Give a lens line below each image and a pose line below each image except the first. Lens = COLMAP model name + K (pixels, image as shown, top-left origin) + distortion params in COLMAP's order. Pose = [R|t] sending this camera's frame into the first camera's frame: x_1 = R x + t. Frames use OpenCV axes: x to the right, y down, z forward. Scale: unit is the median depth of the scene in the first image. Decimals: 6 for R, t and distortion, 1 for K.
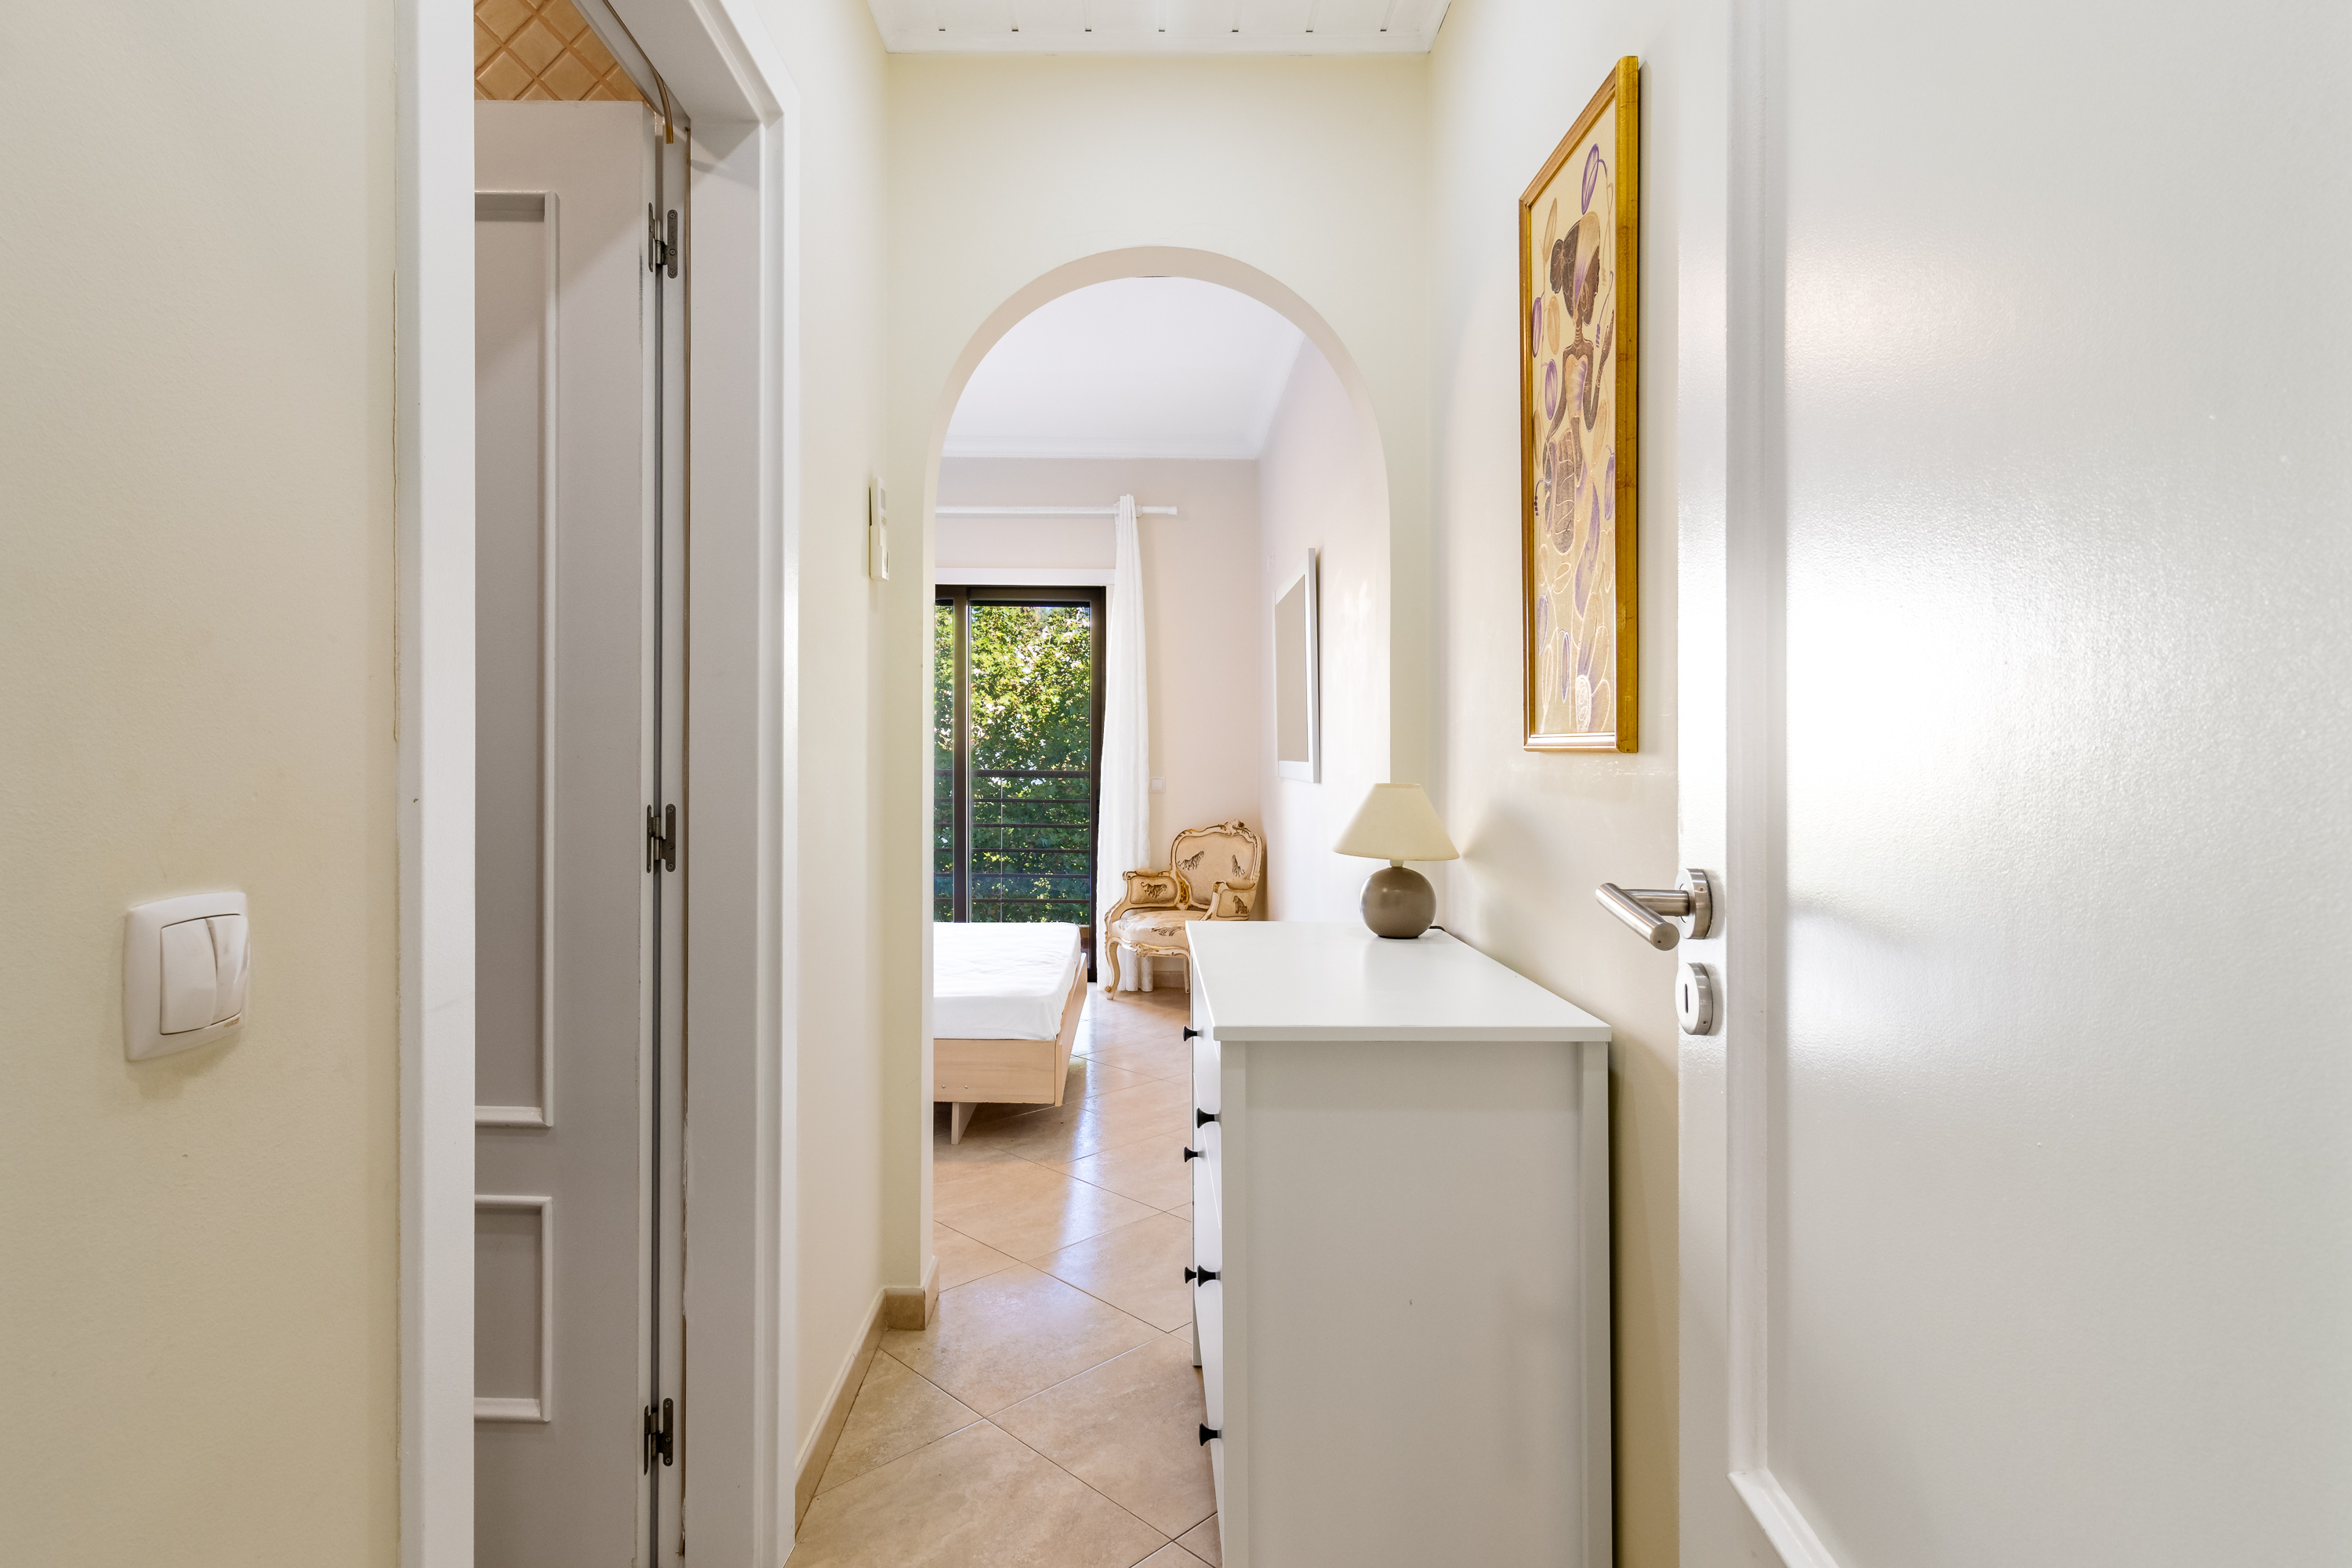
lens RADIAL K [[1085.8, 0, 1166.6], [0, 1085.8, 751.3], [0, 0, 1]] dist [-0.000009, 0.000082]
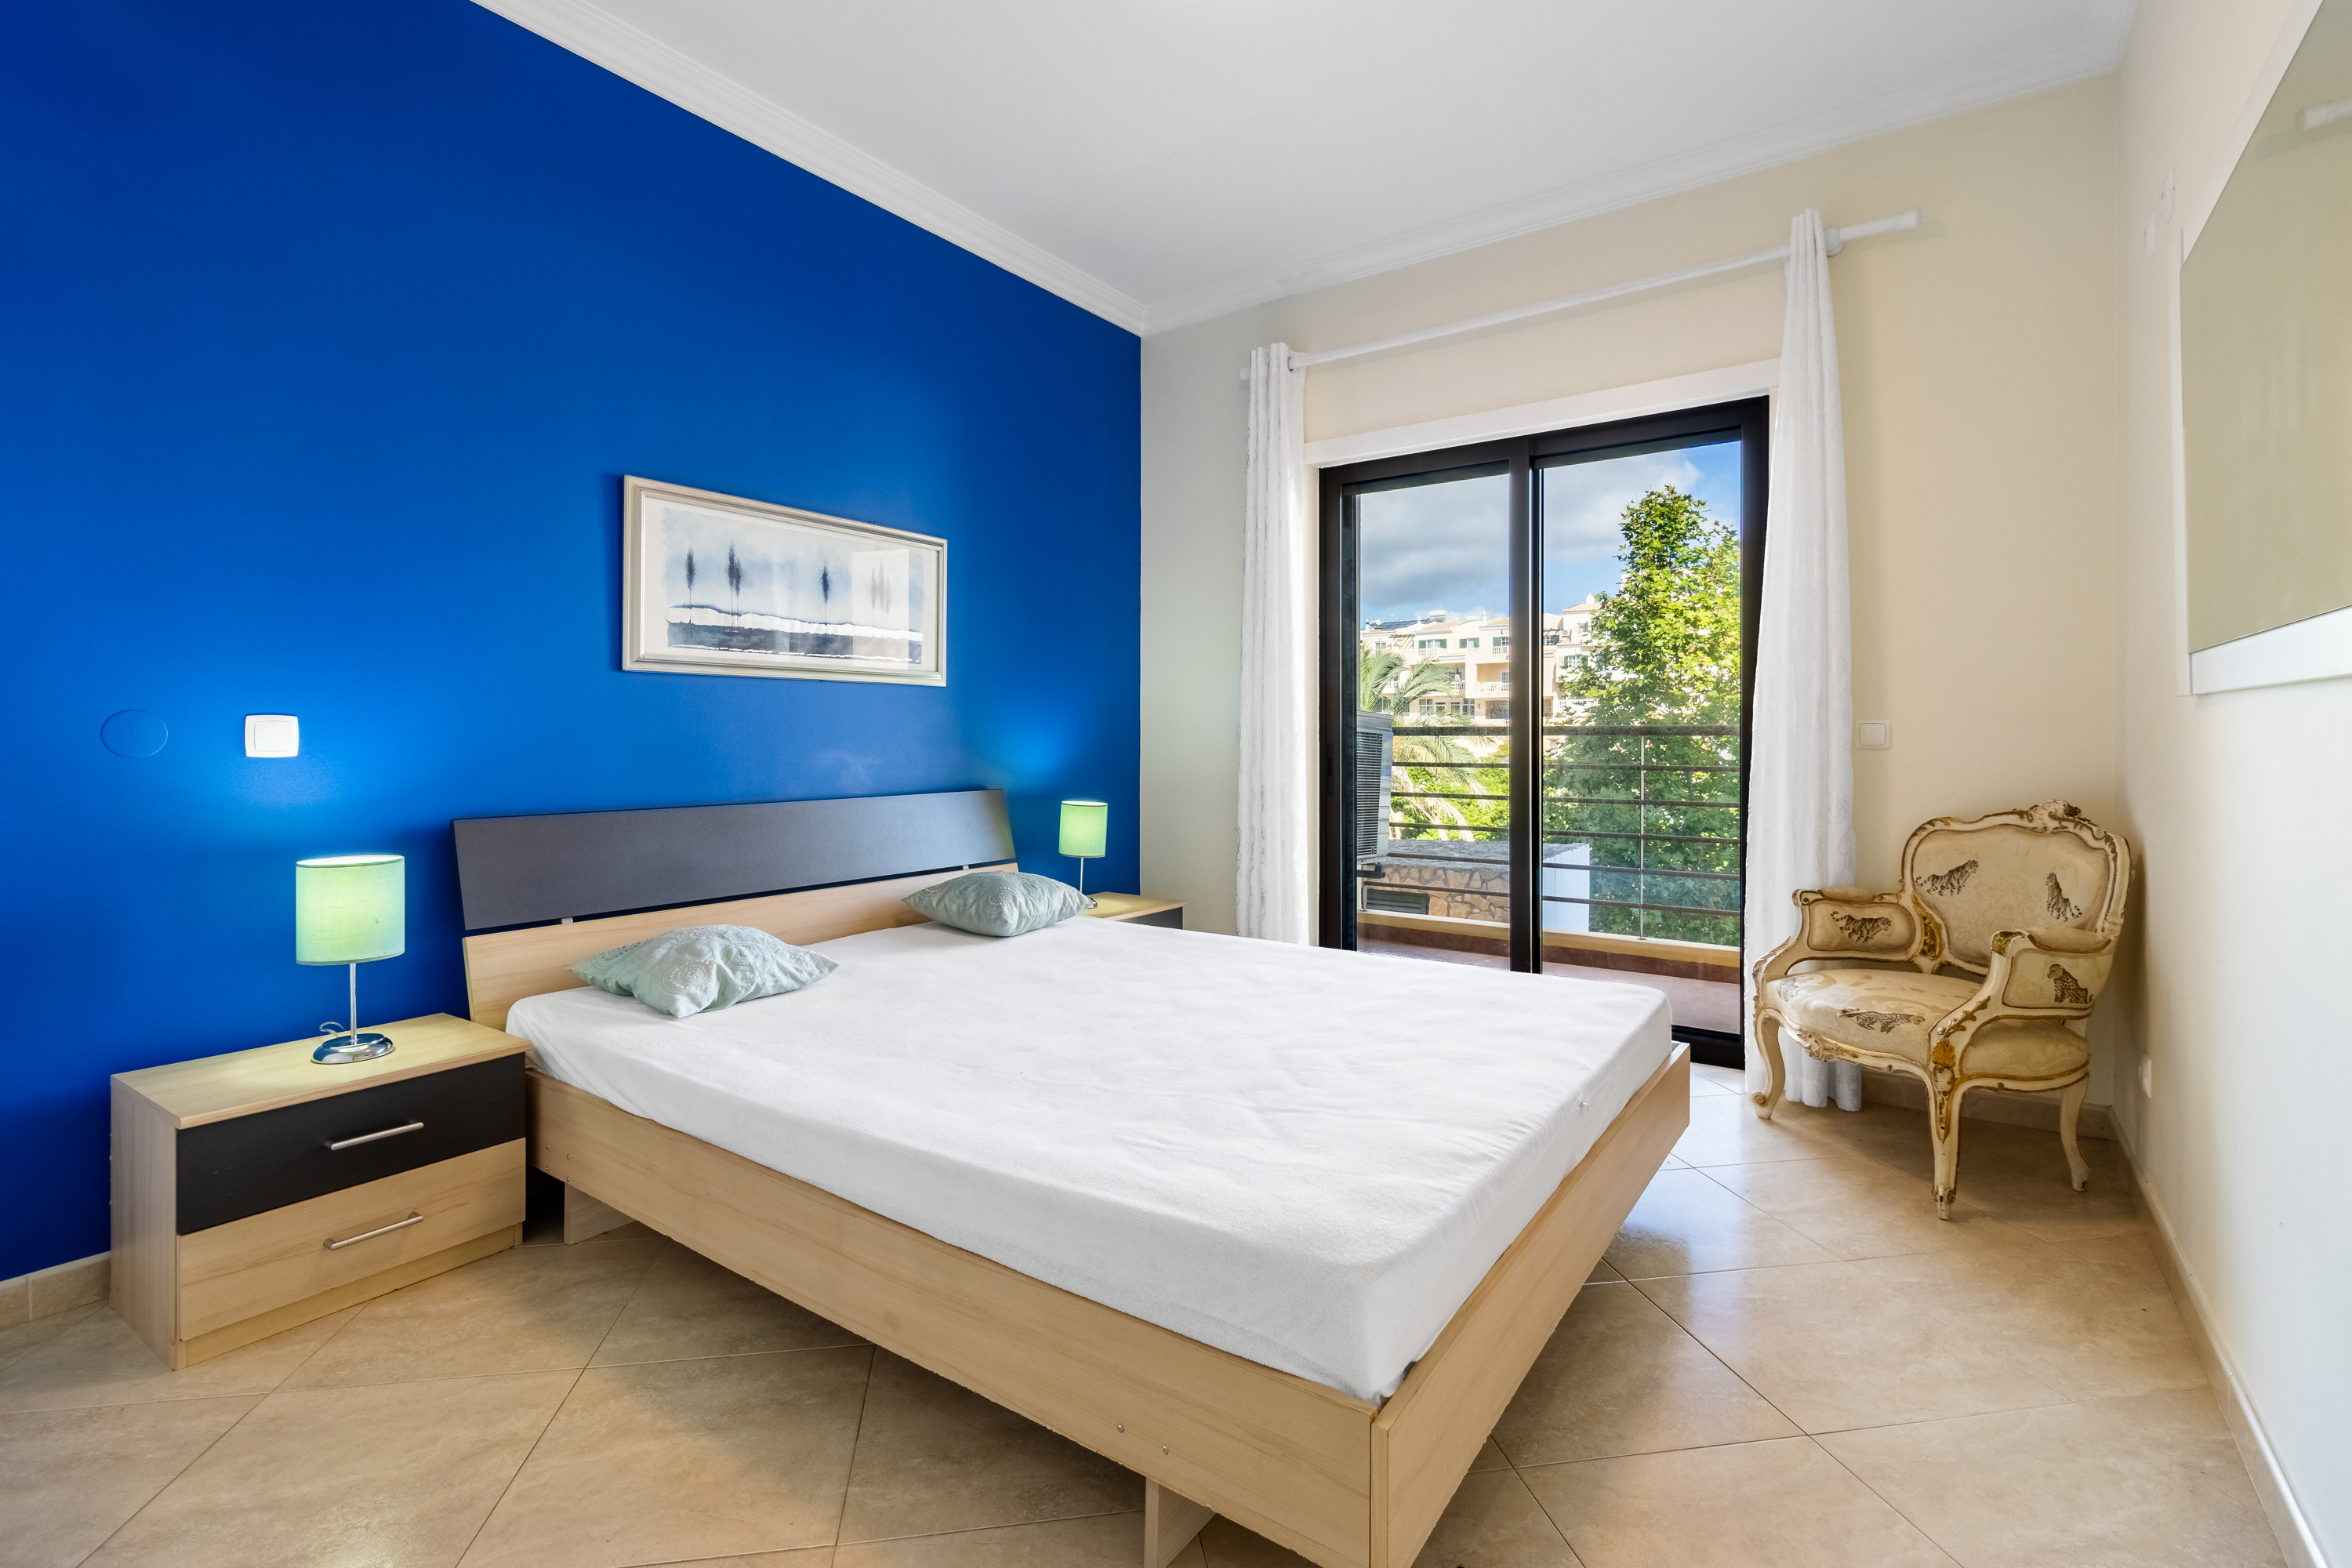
lens RADIAL K [[1085.8, 0, 1166.6], [0, 1085.8, 751.3], [0, 0, 1]] dist [-0.000009, 0.000082]
pose [[0.808161, -0.001924, -0.588959, 0.027255], [0.016546, 0.999674, 0.019439, 0.024202], [0.588730, -0.025455, 0.807929, 0.364393]]
